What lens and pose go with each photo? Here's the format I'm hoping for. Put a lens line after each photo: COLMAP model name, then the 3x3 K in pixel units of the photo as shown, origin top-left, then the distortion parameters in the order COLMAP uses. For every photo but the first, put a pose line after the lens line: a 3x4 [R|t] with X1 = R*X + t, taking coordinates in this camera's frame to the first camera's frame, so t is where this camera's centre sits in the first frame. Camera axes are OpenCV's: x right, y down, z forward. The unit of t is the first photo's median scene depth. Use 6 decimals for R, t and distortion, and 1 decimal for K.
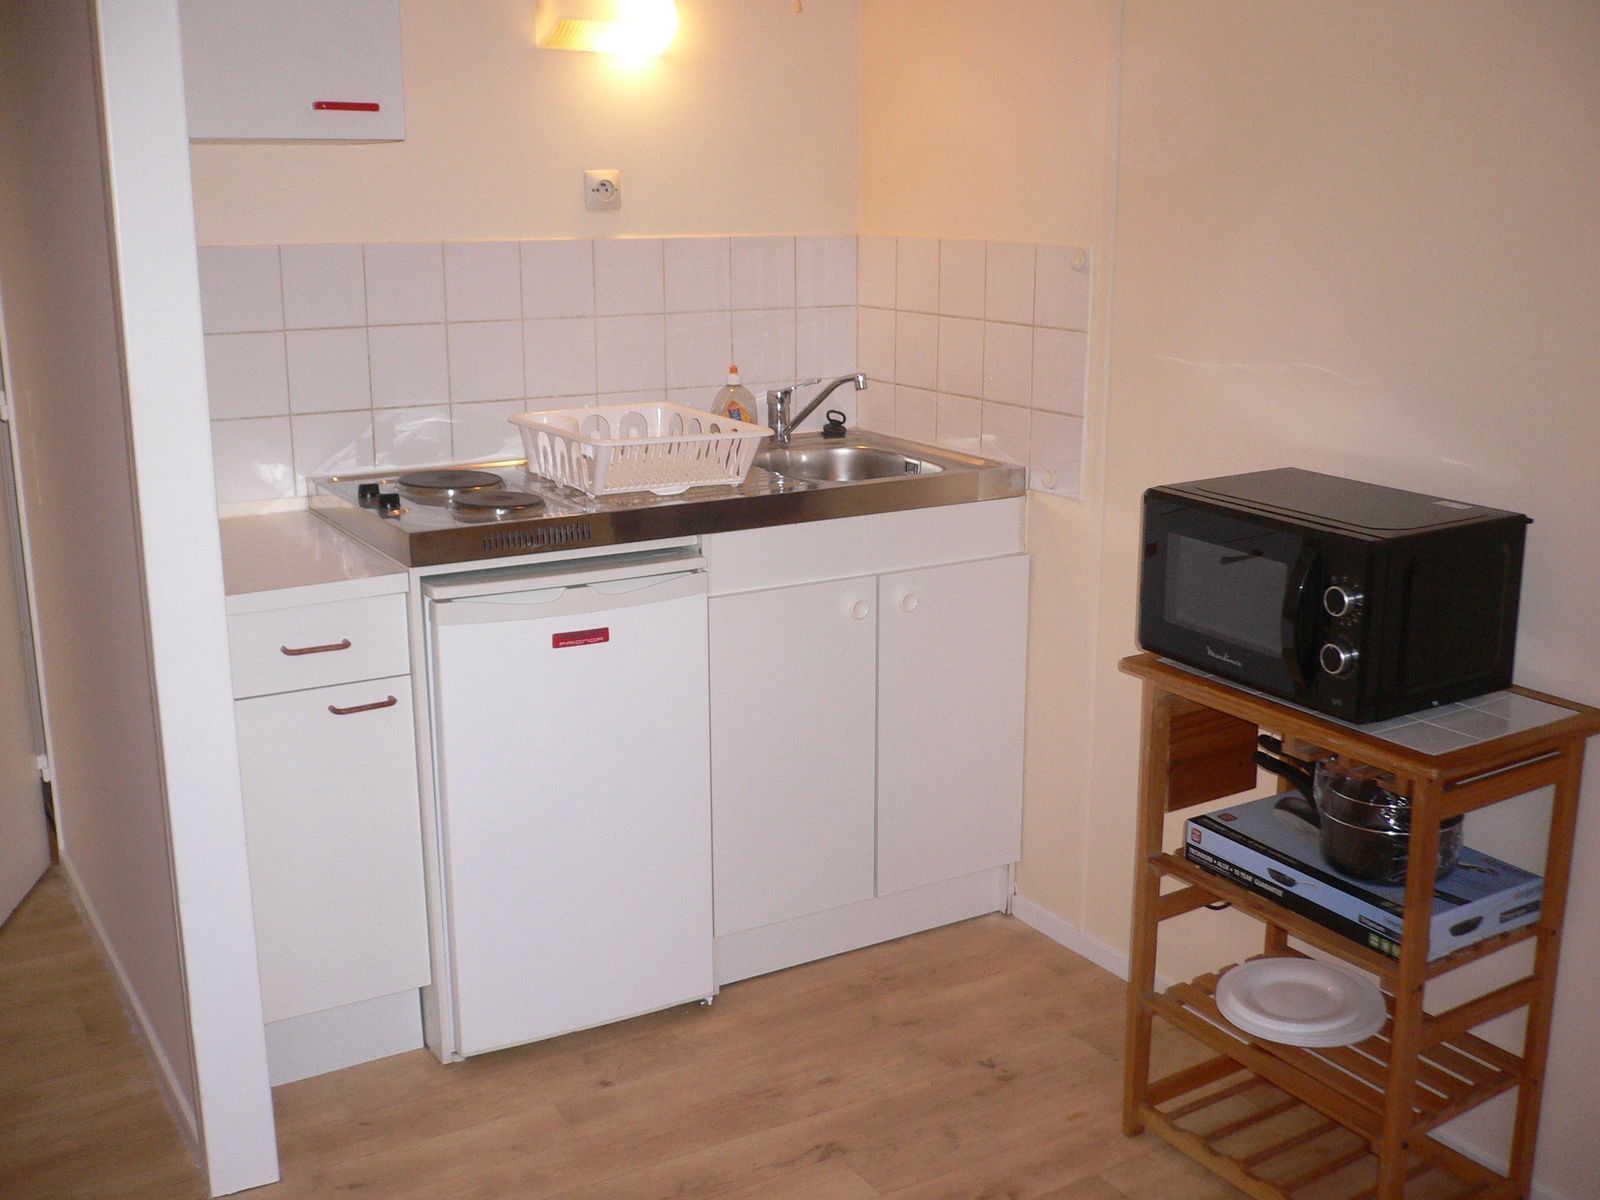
lens RADIAL K [[1660.2, 0, 800.0], [0, 1660.2, 600.0], [0, 0, 1]] dist [-0.098263, 0.077545]
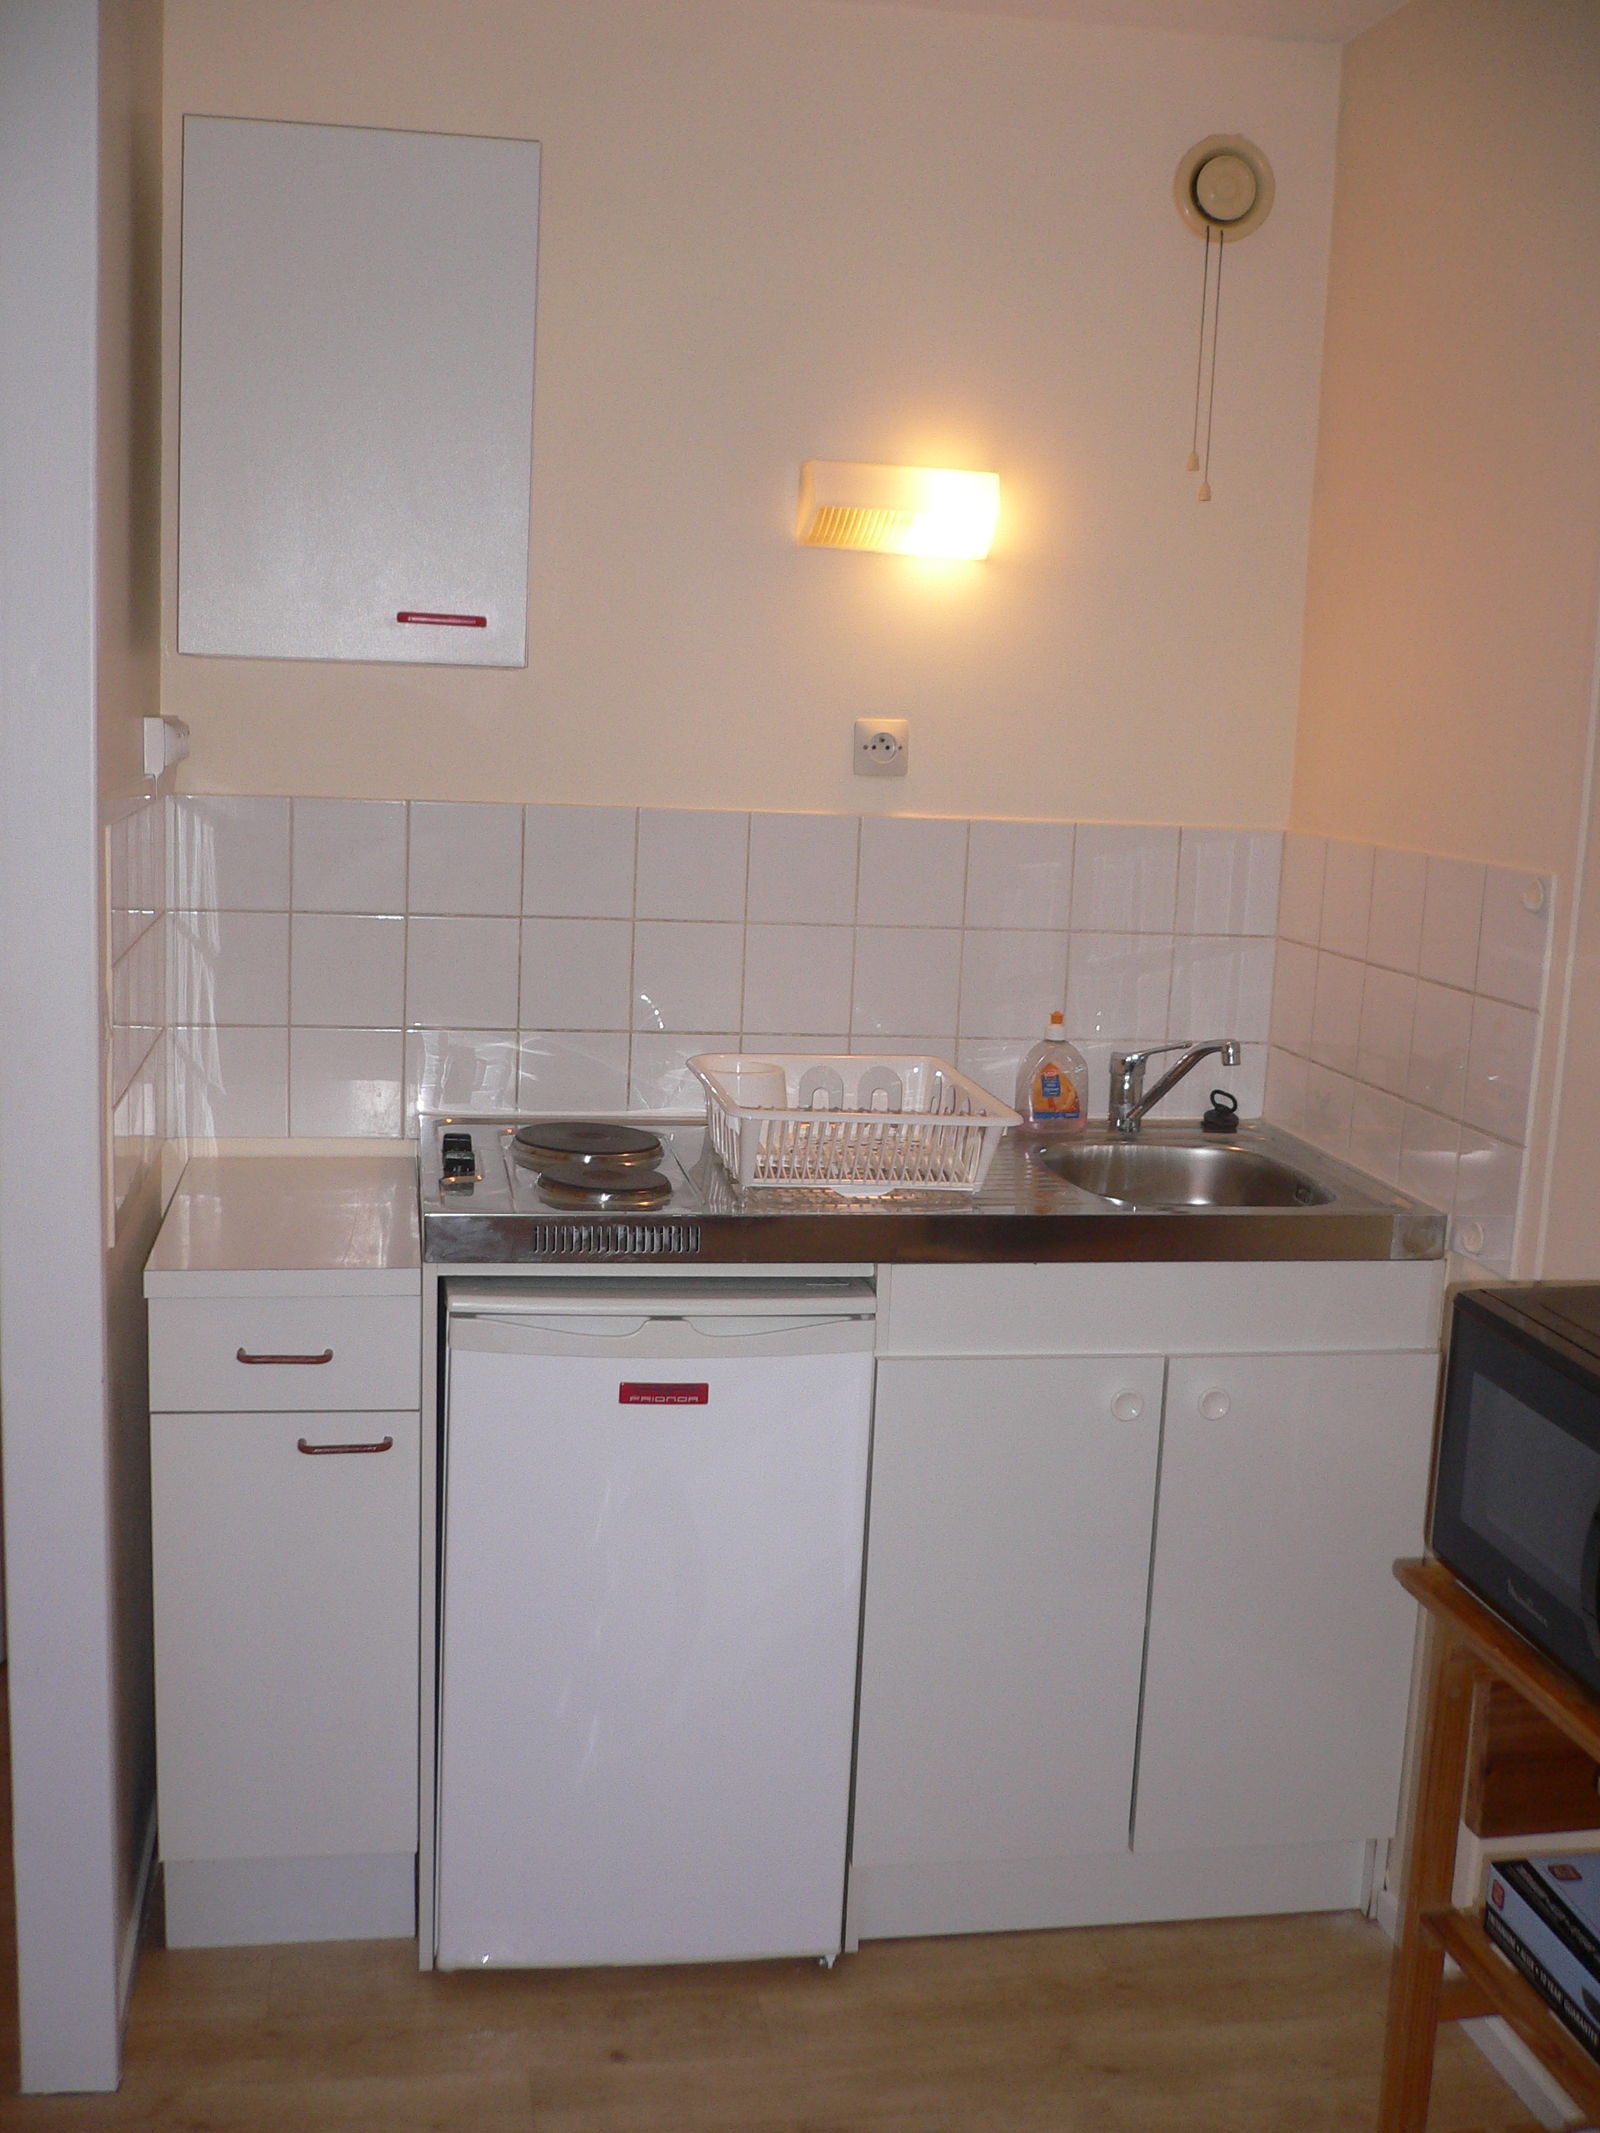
lens RADIAL K [[2213.3, 0, 800.0], [0, 2213.3, 1066.5], [0, 0, 1]] dist [-0.098263, 0.077545]
pose [[0.931114, 0.095425, -0.352025, 0.208343], [-0.127010, 0.989589, -0.067692, -0.051517], [0.341900, 0.107740, 0.933540, 0.141452]]
